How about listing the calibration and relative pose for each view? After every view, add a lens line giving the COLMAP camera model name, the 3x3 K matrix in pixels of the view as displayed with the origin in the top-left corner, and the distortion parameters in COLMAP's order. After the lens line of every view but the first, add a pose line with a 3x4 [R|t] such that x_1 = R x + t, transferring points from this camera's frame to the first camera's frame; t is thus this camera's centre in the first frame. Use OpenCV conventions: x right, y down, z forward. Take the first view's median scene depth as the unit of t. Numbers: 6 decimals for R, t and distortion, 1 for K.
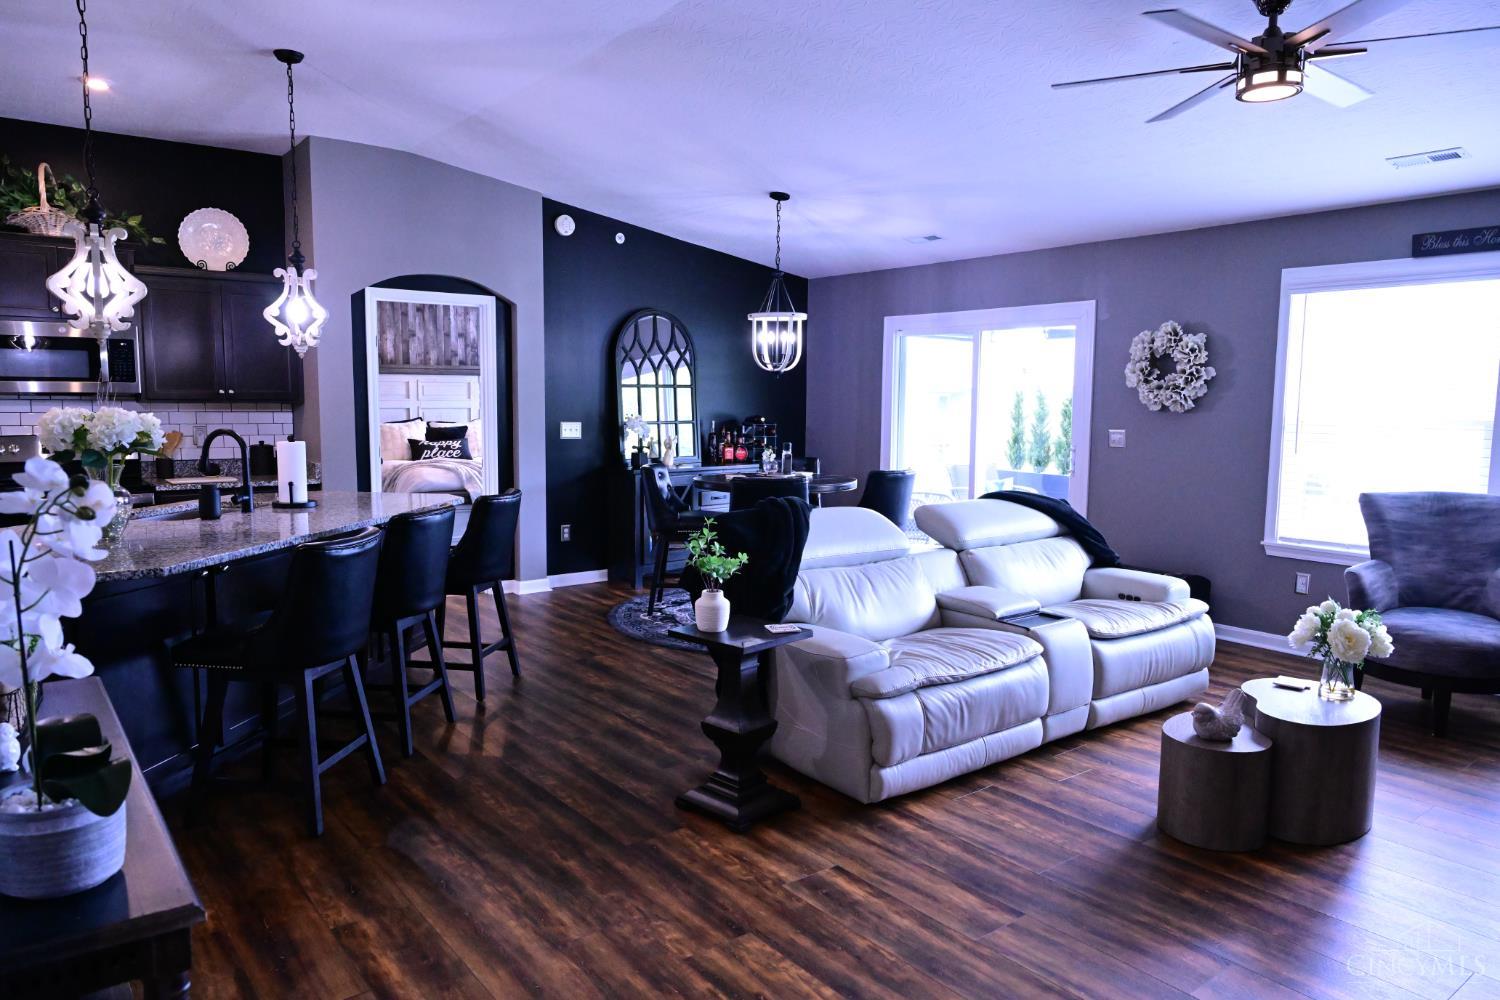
lens RADIAL K [[1002.9, 0, 750.1], [0, 1002.9, 501.8], [0, 0, 1]] dist [-0.000872, 0.001187]
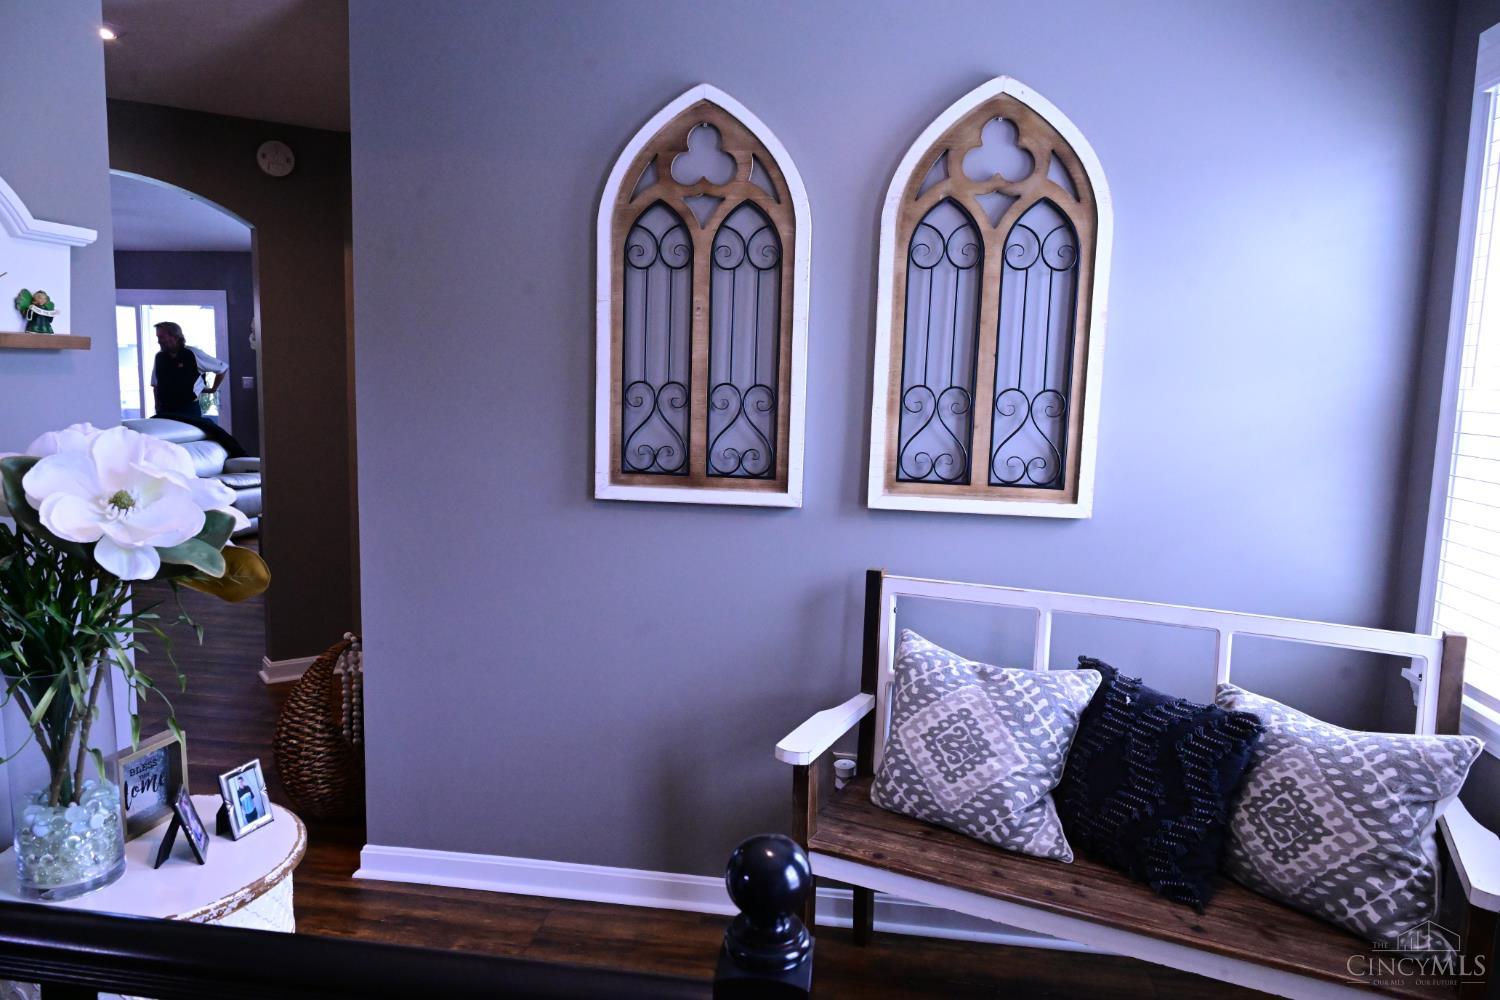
lens RADIAL K [[1002.9, 0, 745.4], [0, 1002.9, 501.7], [0, 0, 1]] dist [-0.000872, 0.001187]
pose [[0.727295, -0.089572, 0.680455, -0.141393], [0.066190, 0.995980, 0.060361, 0.075727], [-0.683126, 0.001139, 0.730300, -0.642084]]
